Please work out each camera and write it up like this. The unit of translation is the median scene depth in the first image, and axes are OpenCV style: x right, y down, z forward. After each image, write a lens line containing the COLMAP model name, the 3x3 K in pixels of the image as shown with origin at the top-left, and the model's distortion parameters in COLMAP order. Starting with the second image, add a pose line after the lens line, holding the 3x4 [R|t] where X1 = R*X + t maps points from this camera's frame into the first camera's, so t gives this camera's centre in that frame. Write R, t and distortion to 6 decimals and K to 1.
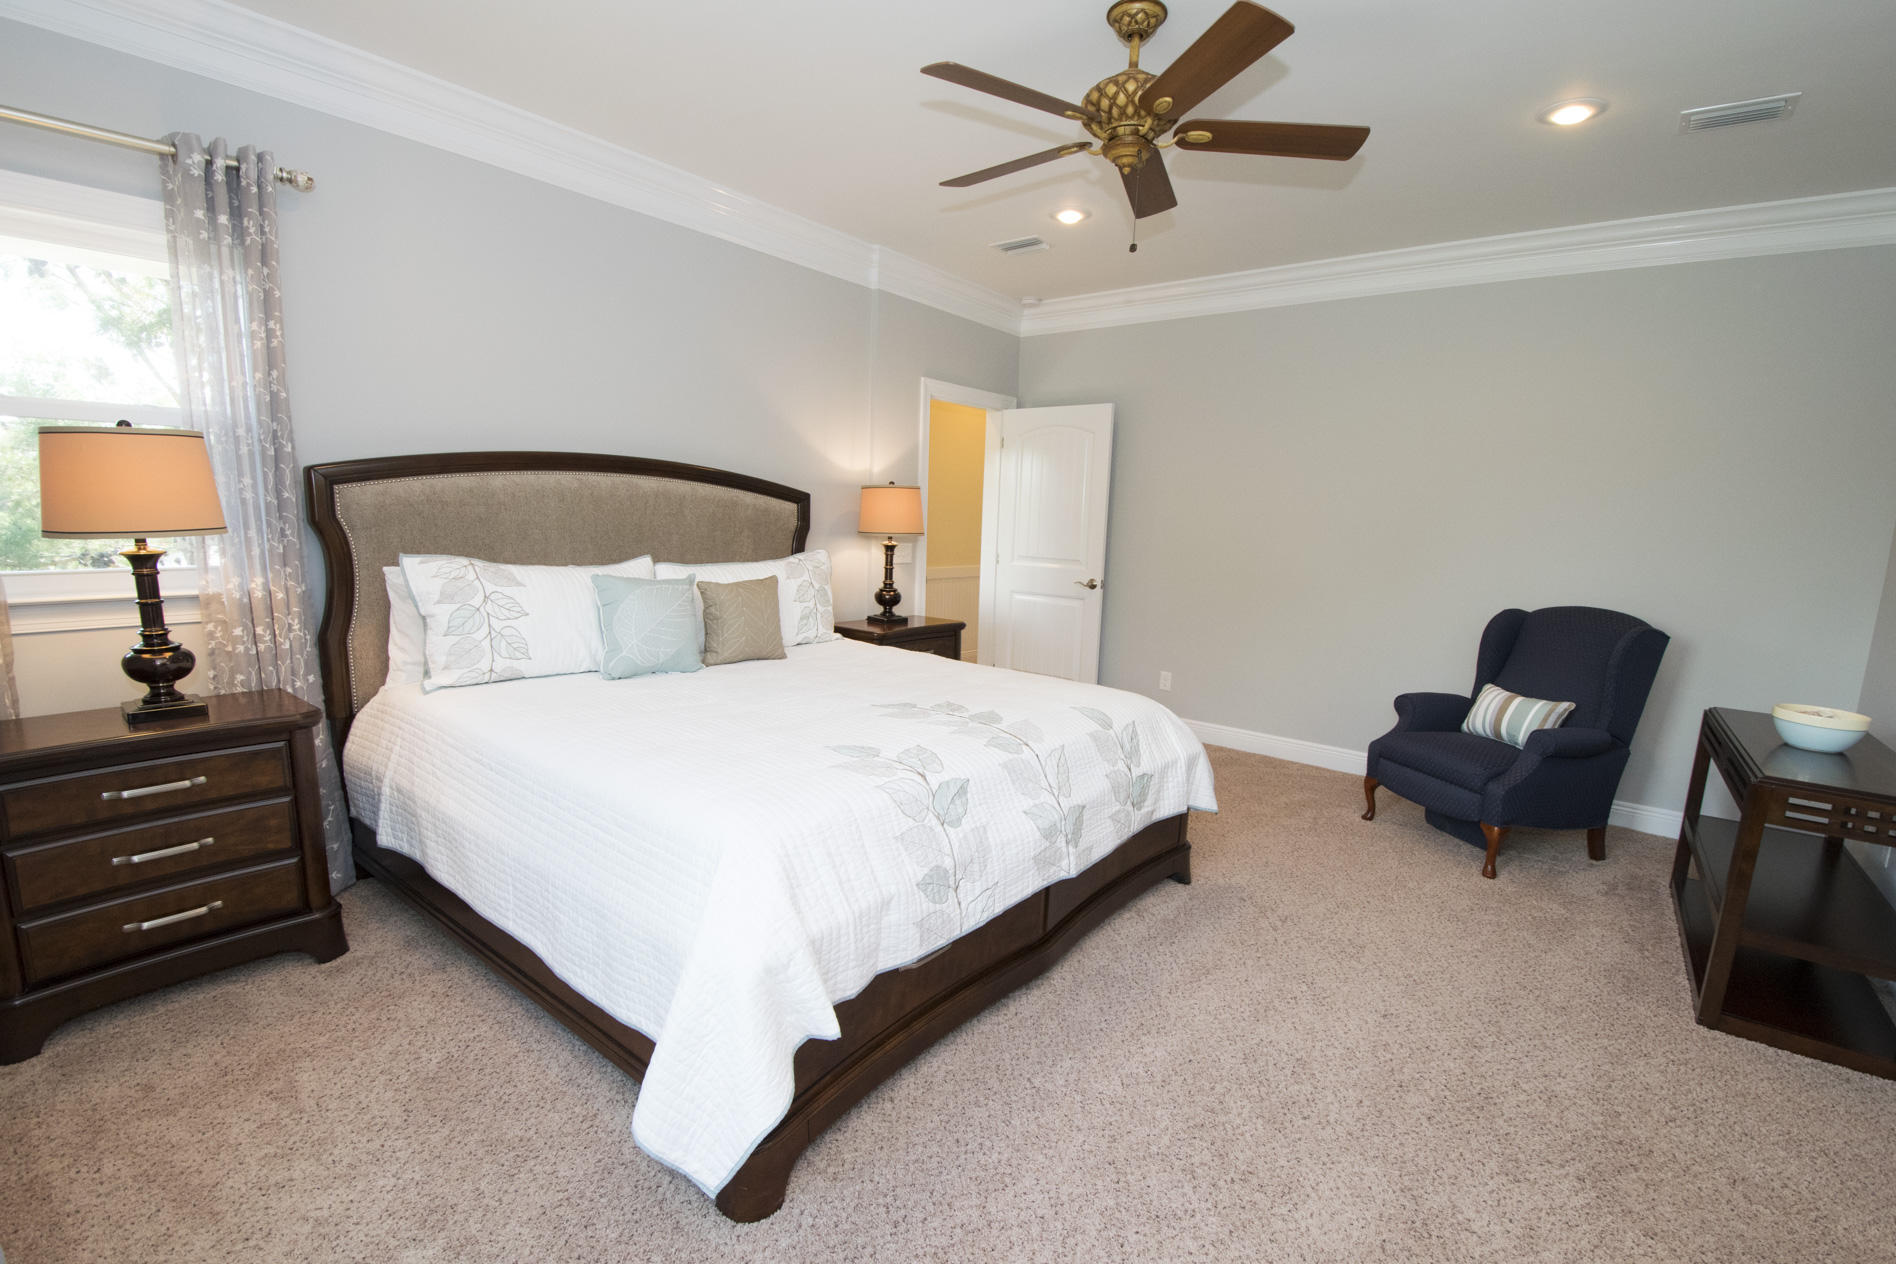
lens RADIAL K [[830.4, 0, 940.6], [0, 830.4, 641.4], [0, 0, 1]] dist [0.003773, -0.014475]
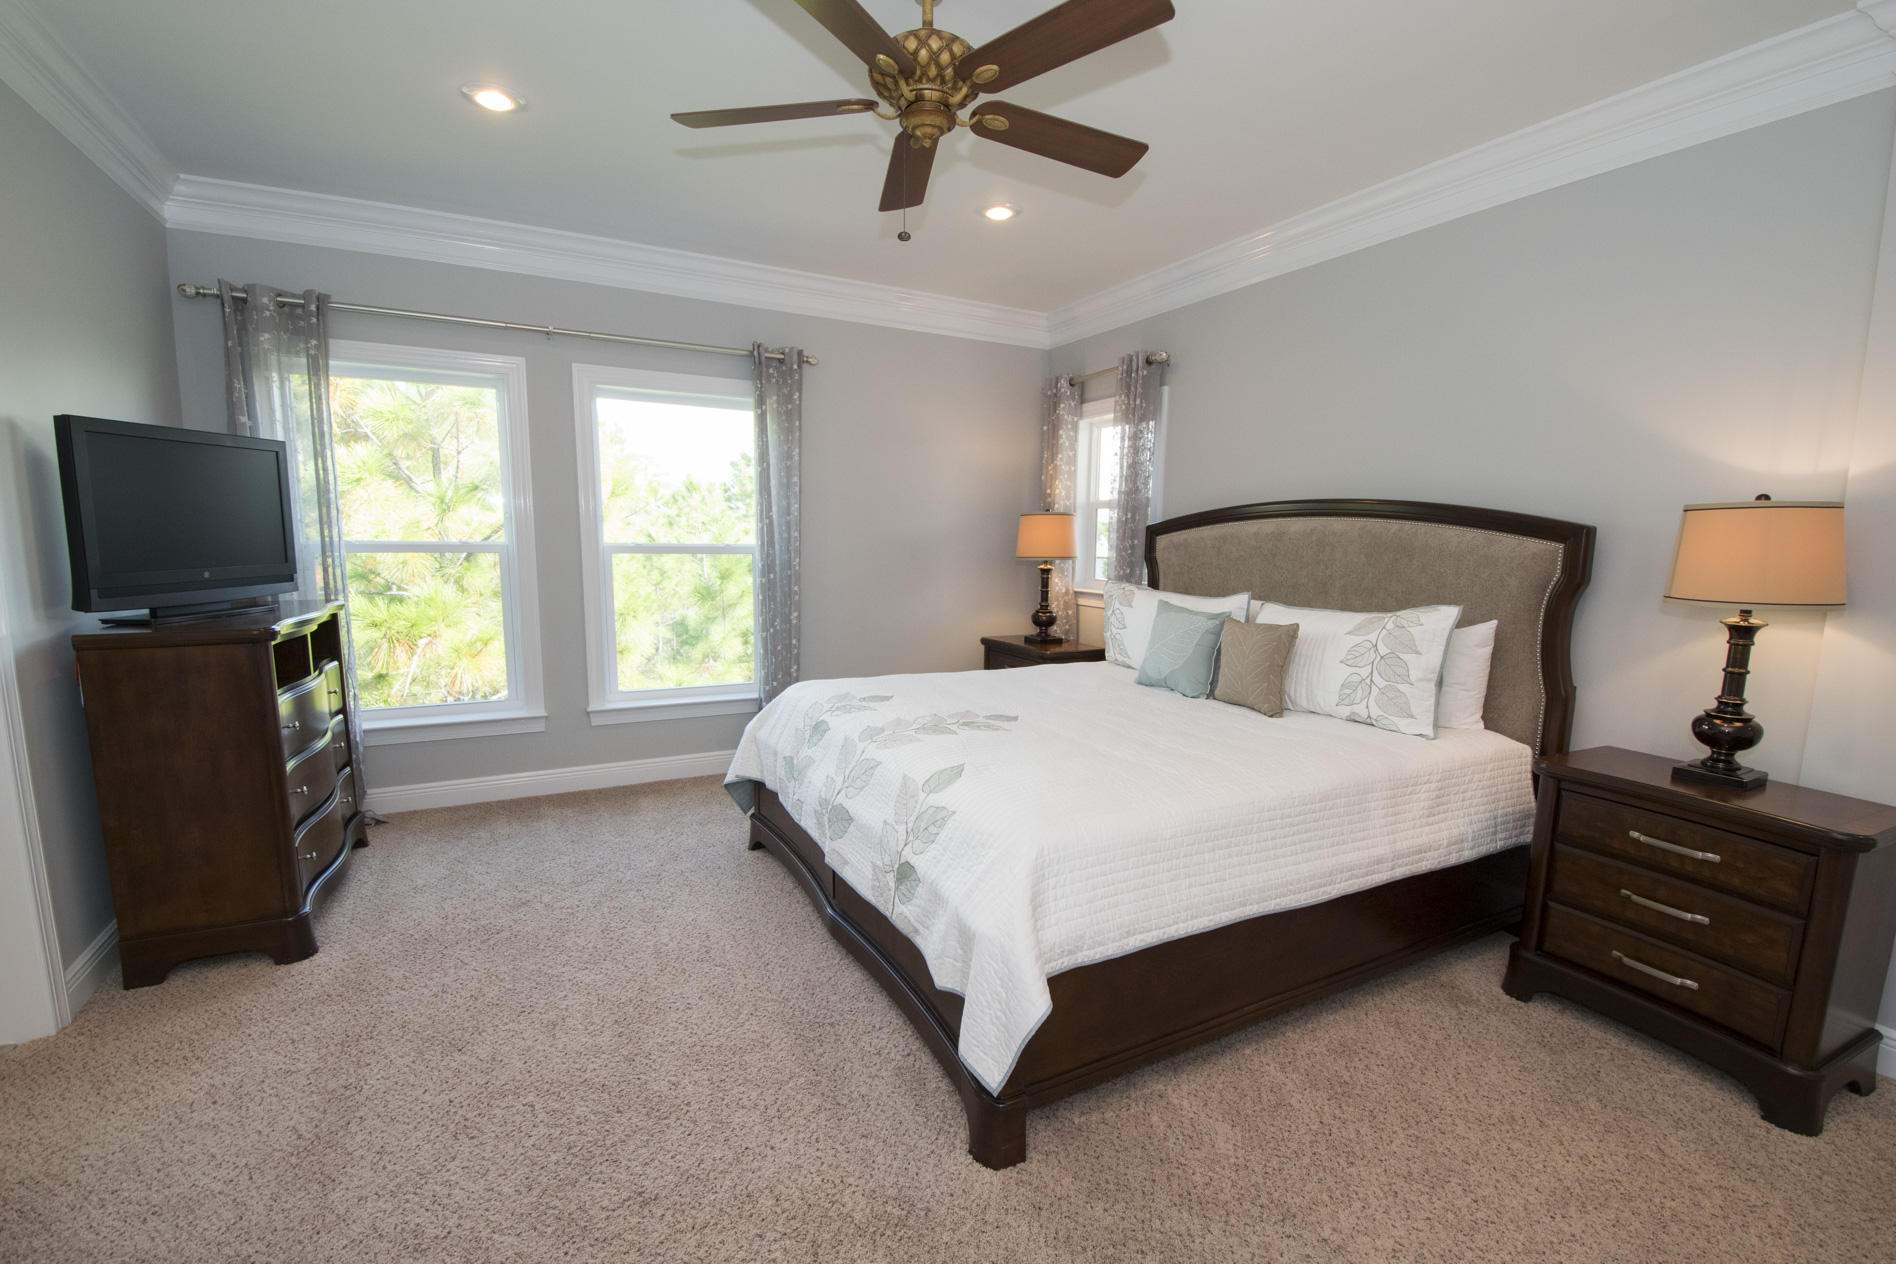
lens RADIAL K [[830.4, 0, 938.3], [0, 830.4, 637.1], [0, 0, 1]] dist [0.003773, -0.014475]
pose [[-0.374141, 0.069017, -0.924800, 0.558611], [-0.181385, 0.972520, 0.145960, -0.093820], [0.909460, 0.222355, -0.351341, 0.740858]]
